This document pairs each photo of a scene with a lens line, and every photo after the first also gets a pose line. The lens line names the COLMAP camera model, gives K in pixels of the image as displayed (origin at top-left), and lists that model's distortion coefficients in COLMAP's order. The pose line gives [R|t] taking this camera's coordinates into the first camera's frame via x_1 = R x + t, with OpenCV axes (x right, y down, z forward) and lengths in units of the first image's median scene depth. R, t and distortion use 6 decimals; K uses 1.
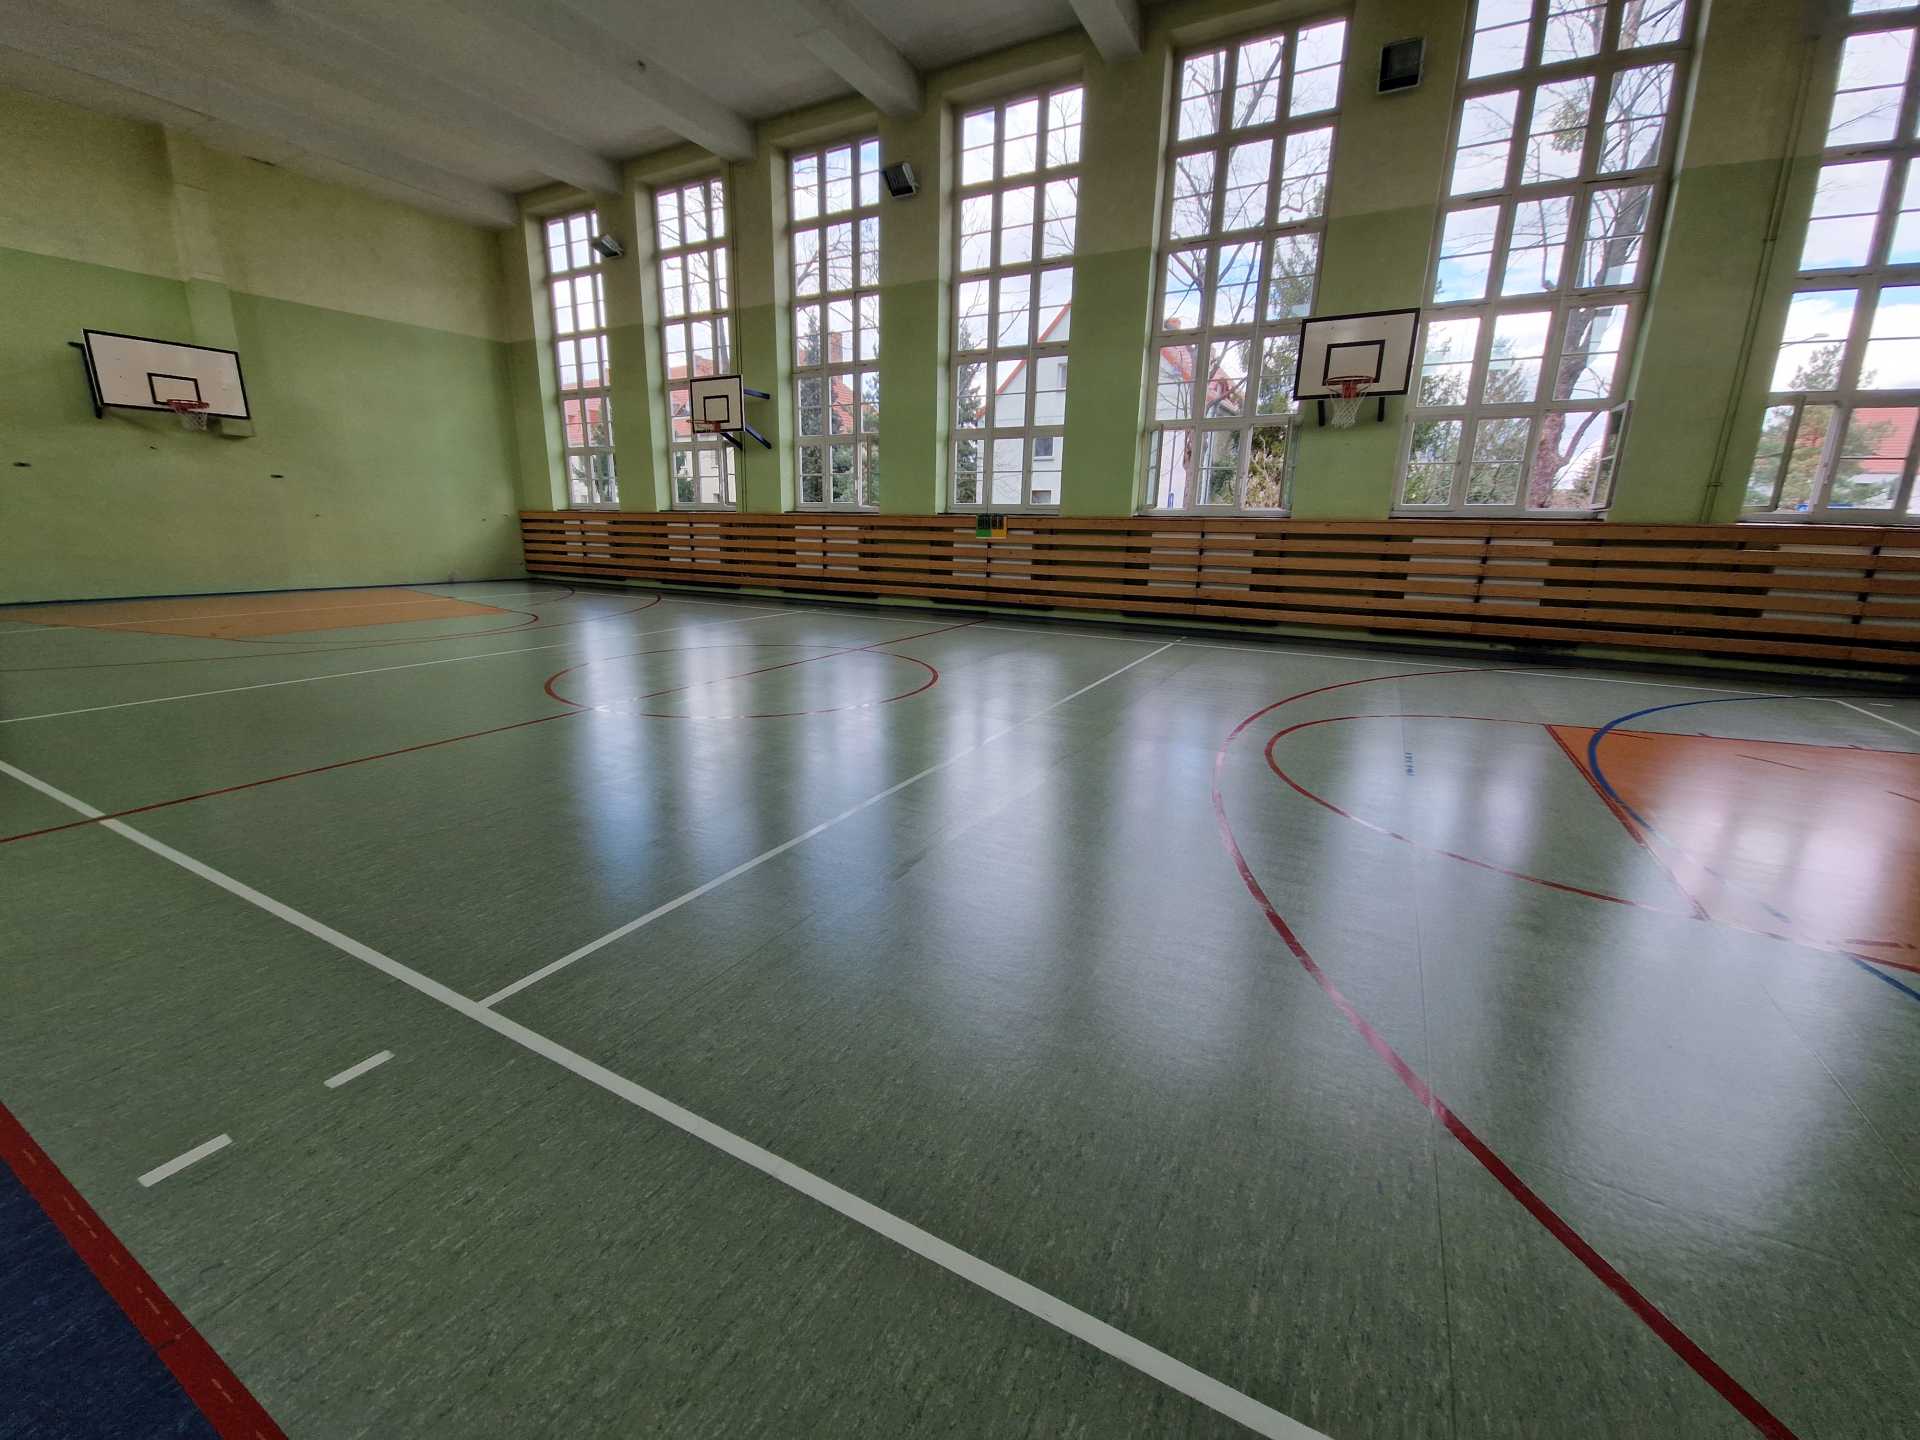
lens RADIAL K [[777.7, 0, 954.4], [0, 777.7, 709.4], [0, 0, 1]] dist [0.005462, -0.005293]
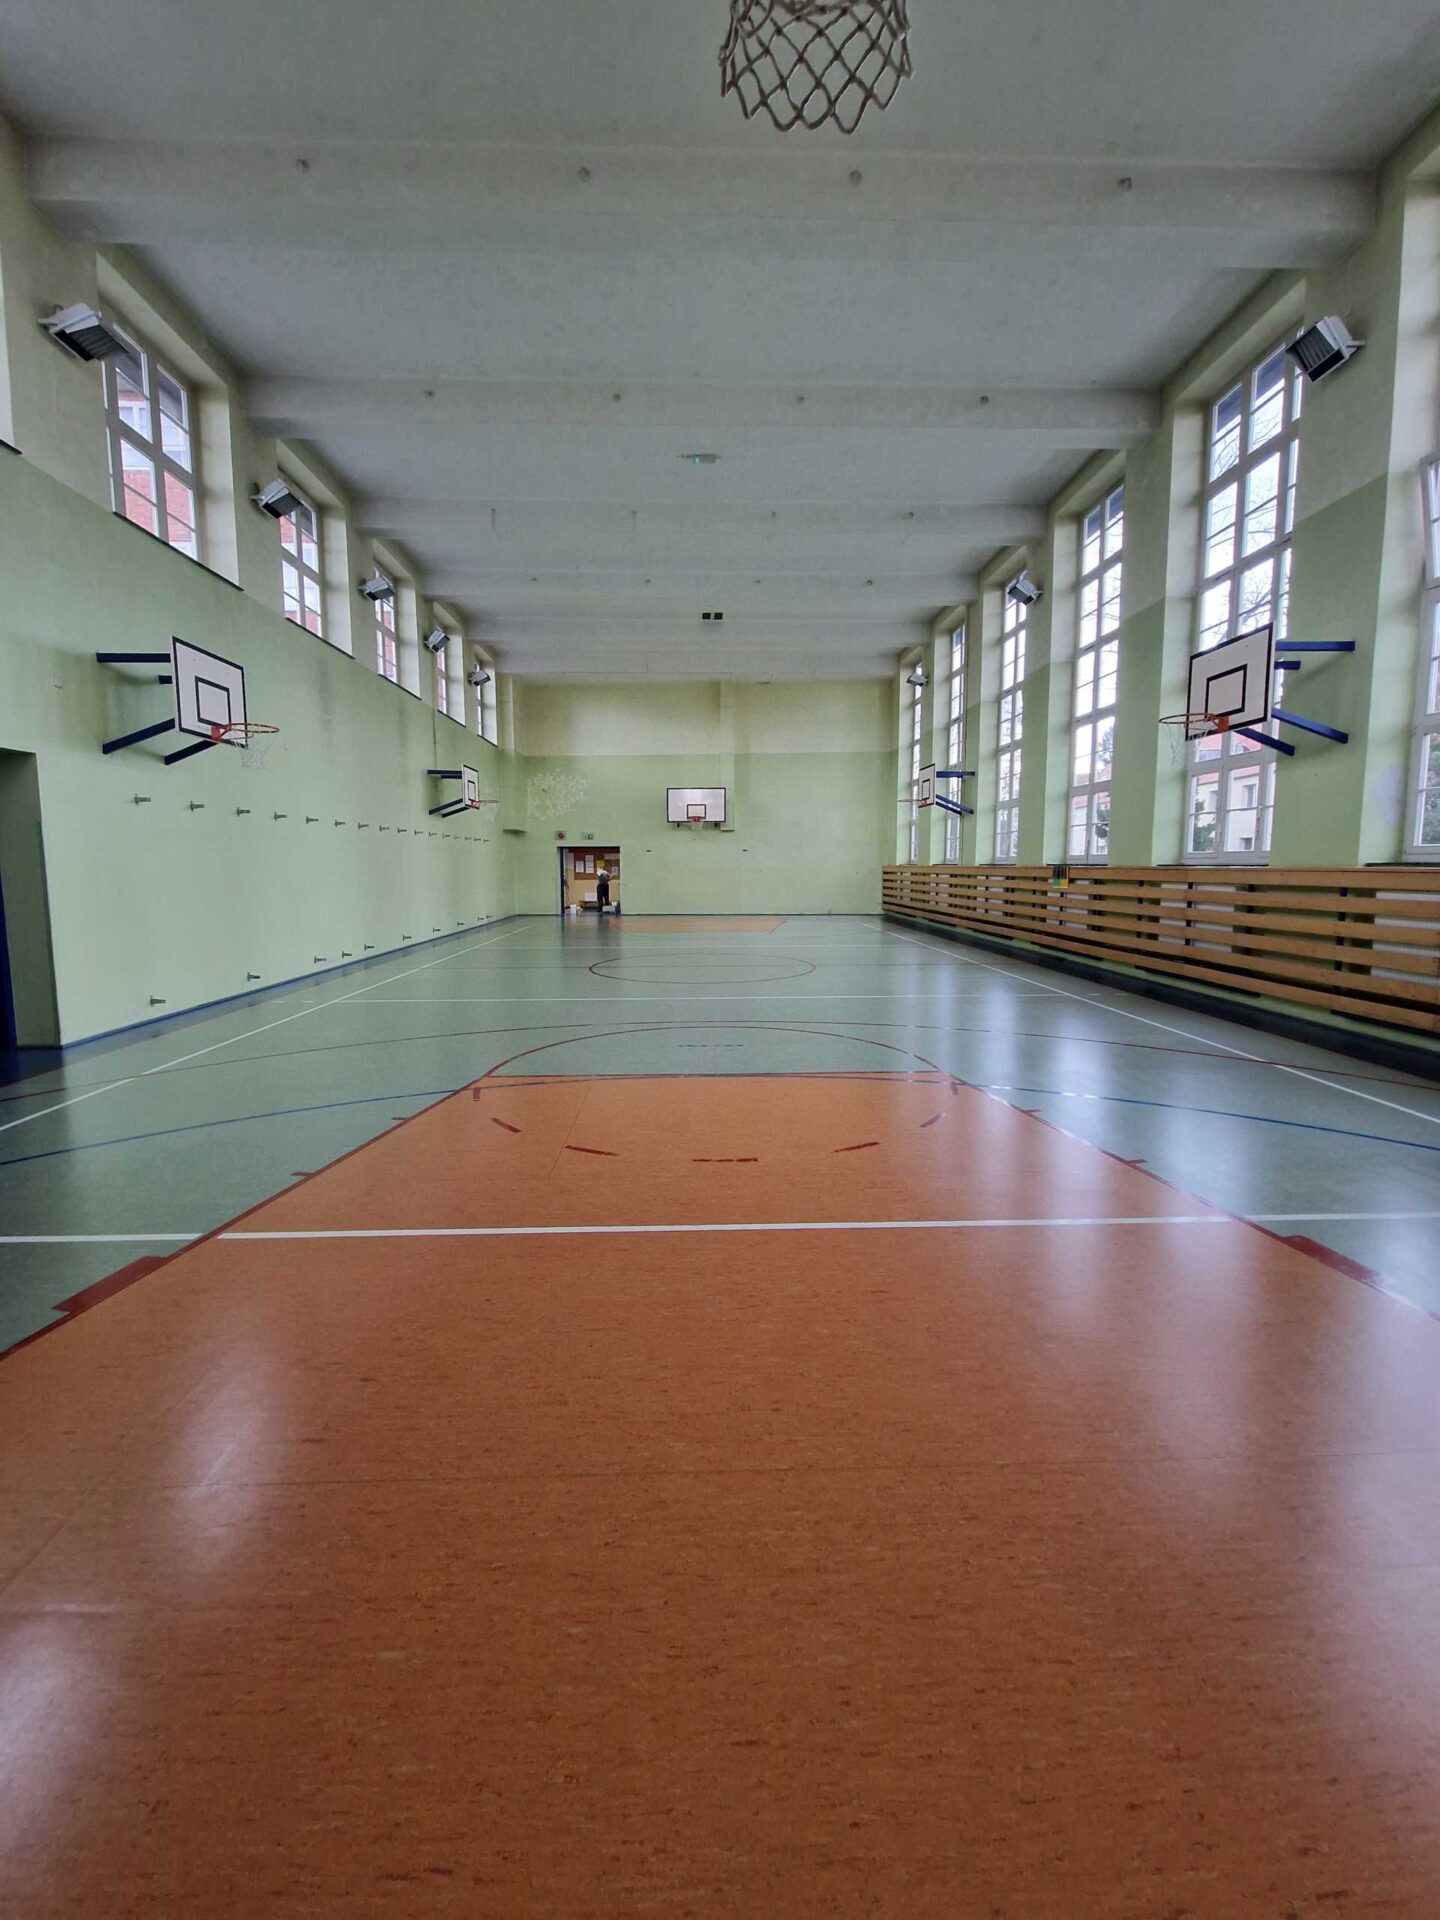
lens RADIAL K [[777.7, 0, 714.6], [0, 777.7, 940.6], [0, 0, 1]] dist [0.005462, -0.005293]
pose [[0.502631, 0.071888, -0.861507, 0.585179], [-0.204702, 0.978094, -0.037813, -0.014090], [0.839916, 0.195358, 0.506336, 0.079682]]
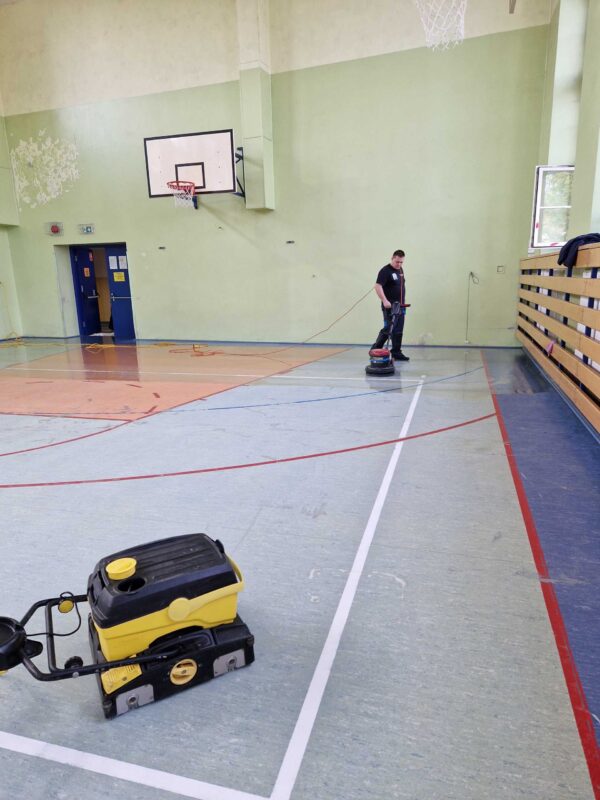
lens RADIAL K [[530.7, 0, 304.1], [0, 530.7, 402.8], [0, 0, 1]] dist [0.078519, -0.058908]
pose [[0.214886, 0.212305, -0.953284, -0.078000], [-0.217080, 0.962052, 0.165324, -0.191861], [0.952208, 0.171413, 0.252819, 0.801854]]
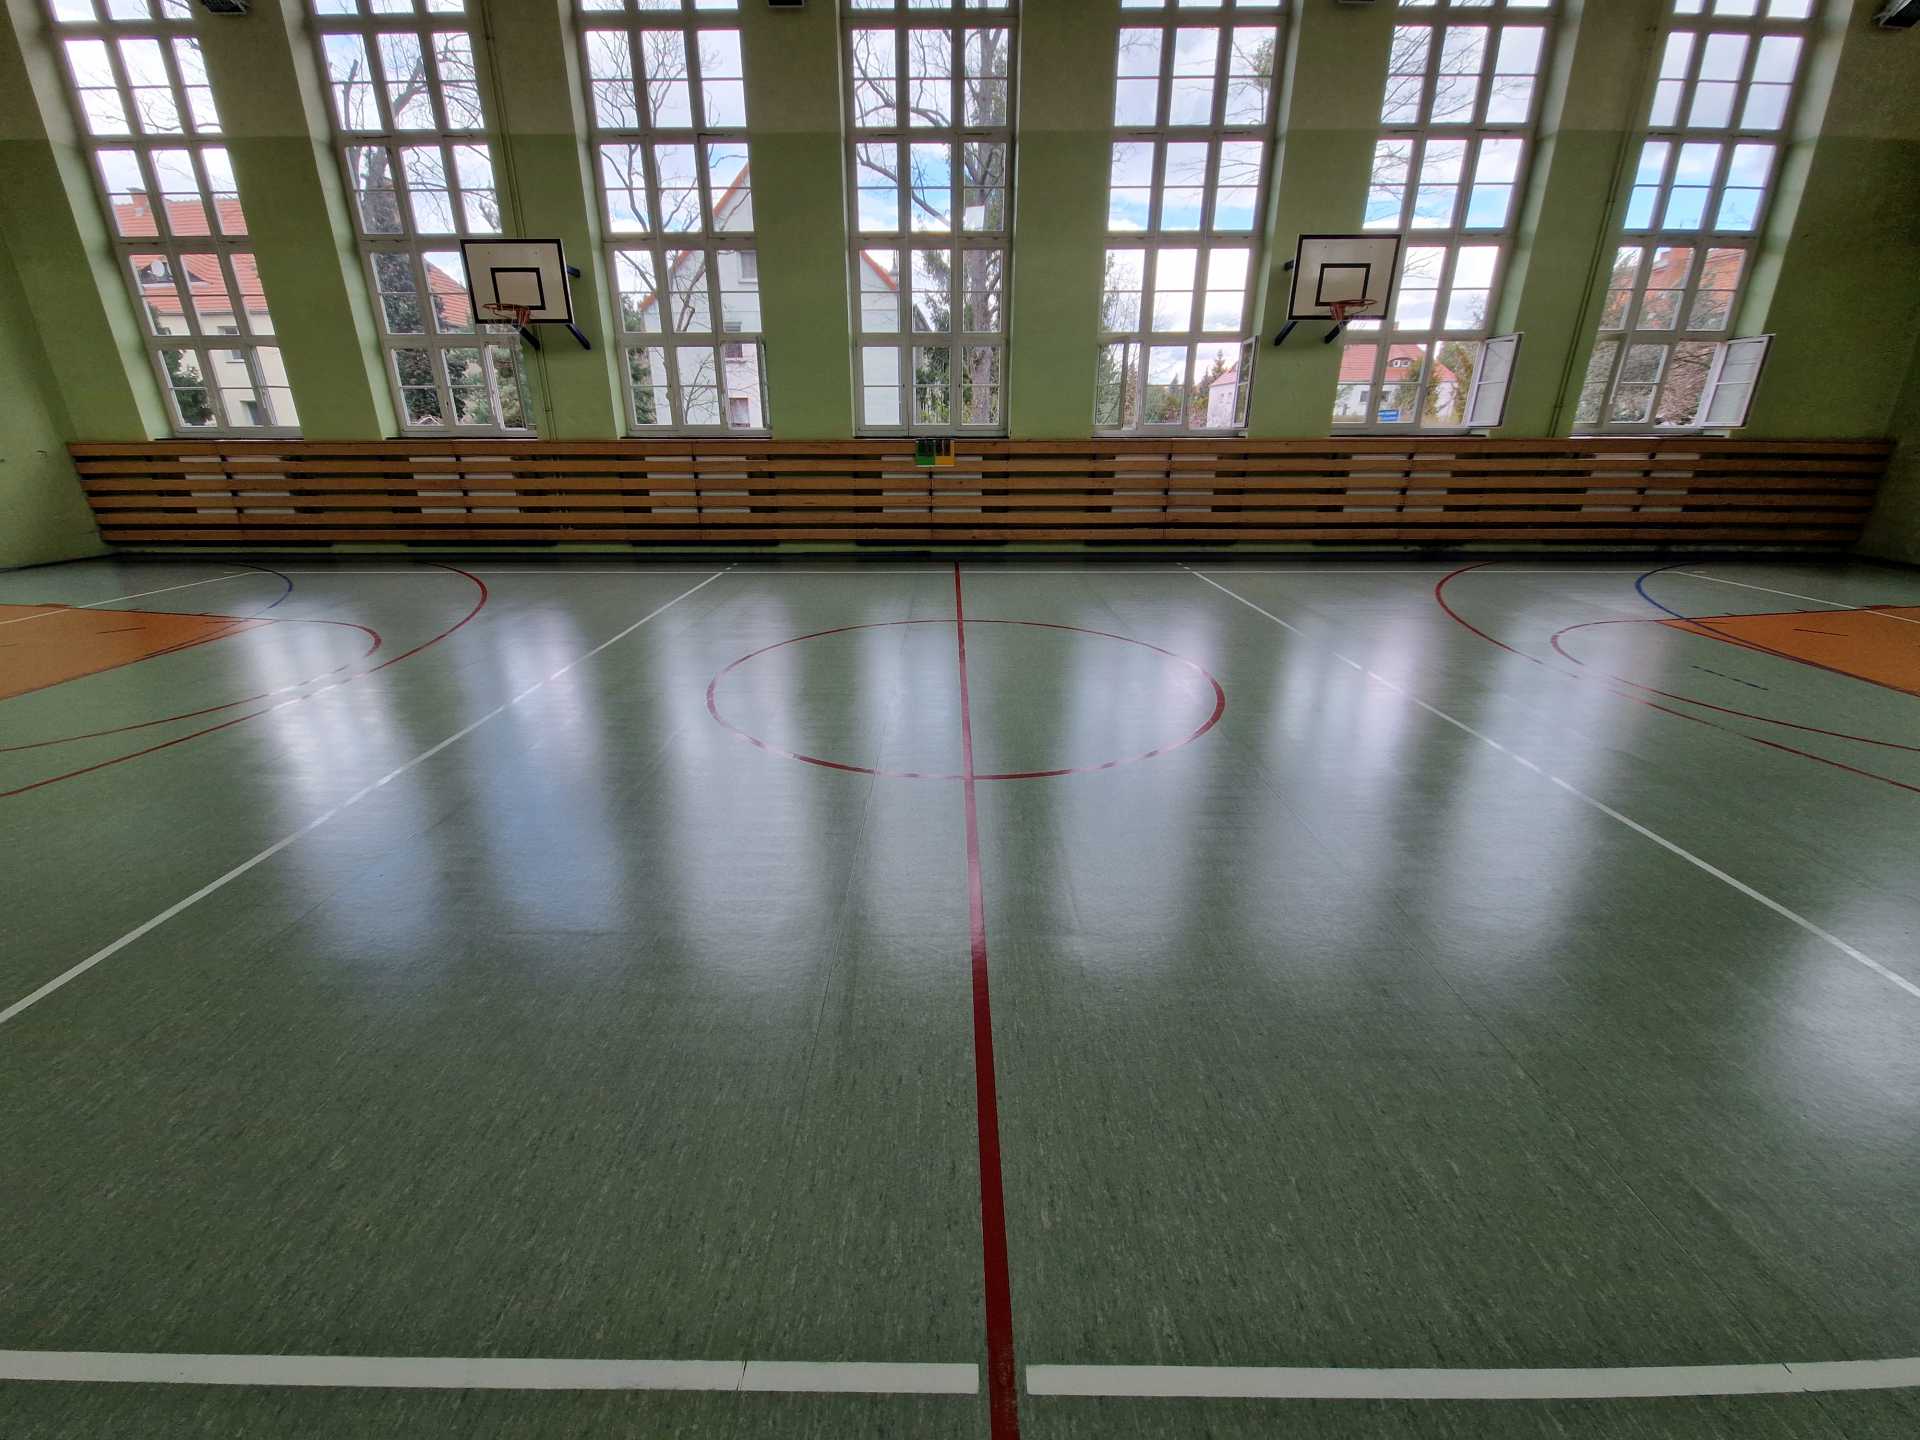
lens RADIAL K [[777.7, 0, 947.7], [0, 777.7, 725.1], [0, 0, 1]] dist [0.005462, -0.005293]
pose [[0.879980, -0.175850, 0.441261, -0.306658], [0.126034, 0.982092, 0.140038, -0.045634], [-0.457985, -0.067617, 0.886385, 0.164755]]
